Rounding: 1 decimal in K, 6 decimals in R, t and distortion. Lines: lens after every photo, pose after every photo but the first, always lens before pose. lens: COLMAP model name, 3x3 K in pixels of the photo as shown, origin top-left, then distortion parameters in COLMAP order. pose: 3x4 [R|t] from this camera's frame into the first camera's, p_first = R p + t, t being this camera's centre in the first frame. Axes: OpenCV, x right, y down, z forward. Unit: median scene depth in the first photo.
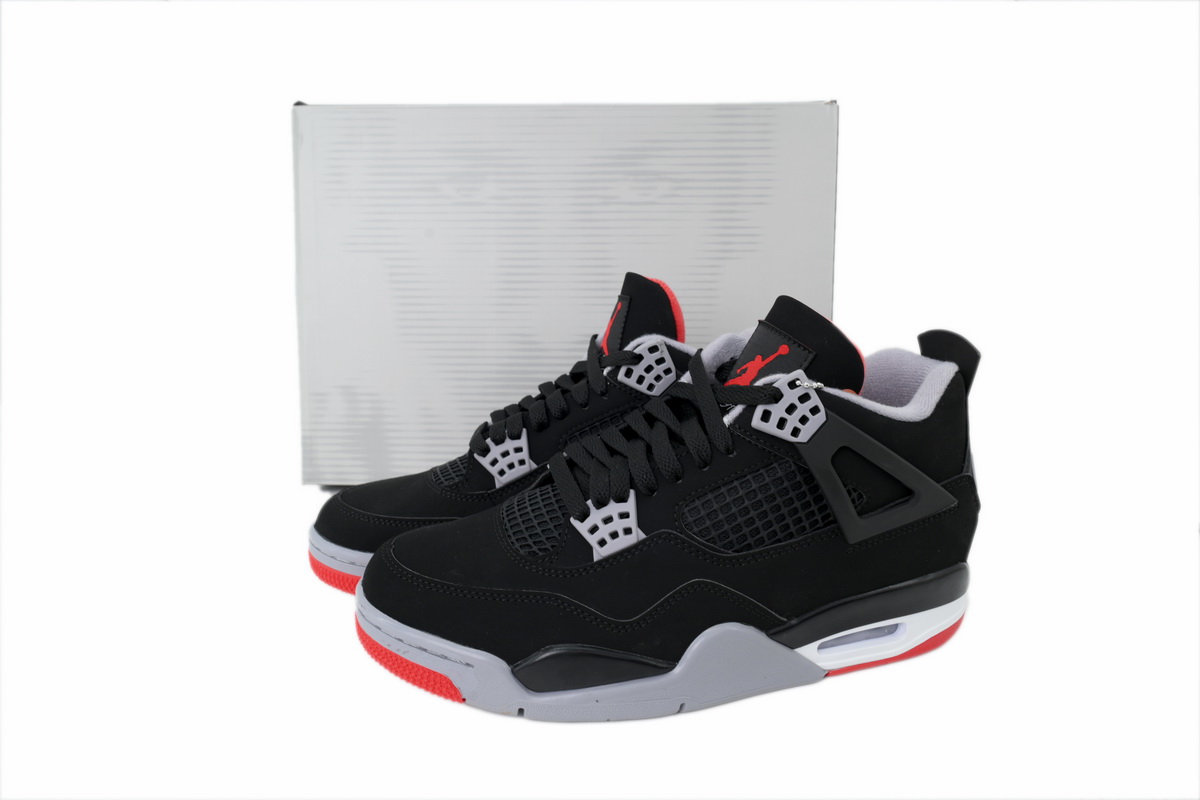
lens RADIAL K [[783.9, 0, 600.5], [0, 783.9, 403.2], [0, 0, 1]] dist [0.006434, 0.004537]
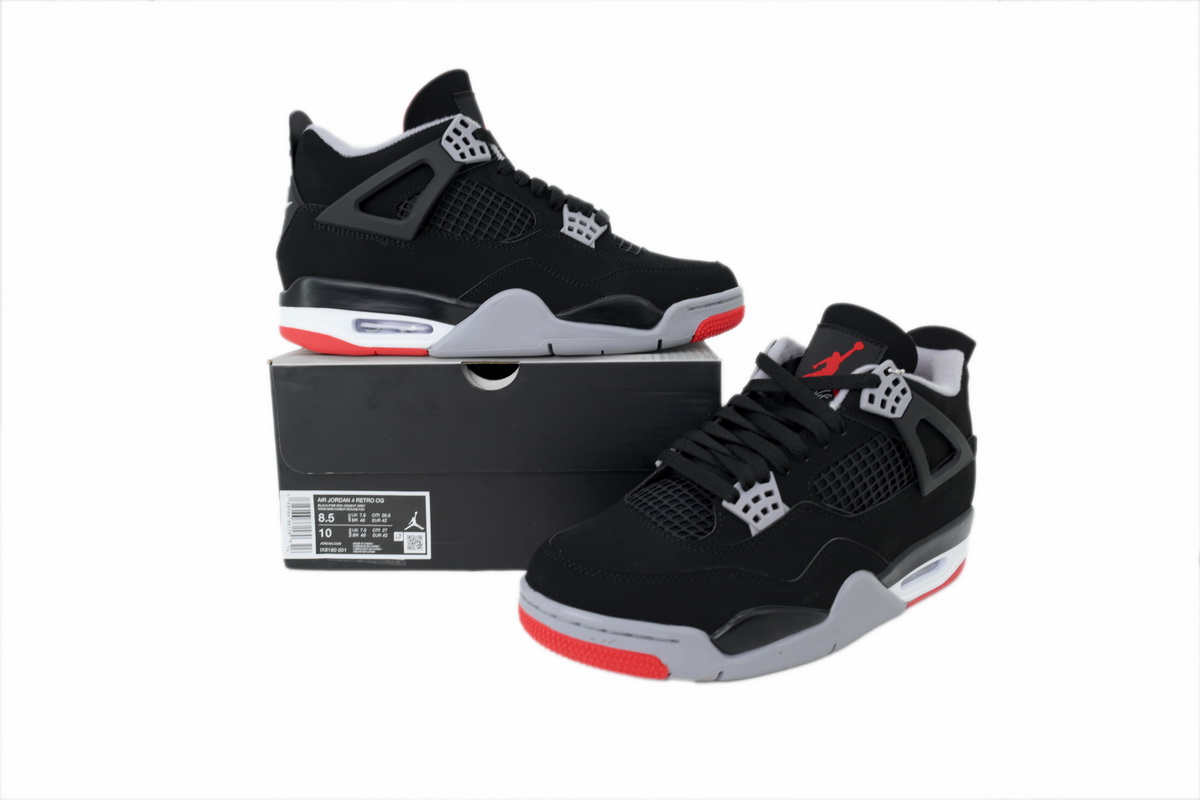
lens RADIAL K [[783.9, 0, 602.2], [0, 783.9, 402.9], [0, 0, 1]] dist [0.006434, 0.004537]
pose [[0.941361, -0.074728, 0.329022, -0.583614], [0.084076, 0.996357, -0.014254, 0.004579], [-0.326758, 0.041081, 0.944215, -0.026074]]
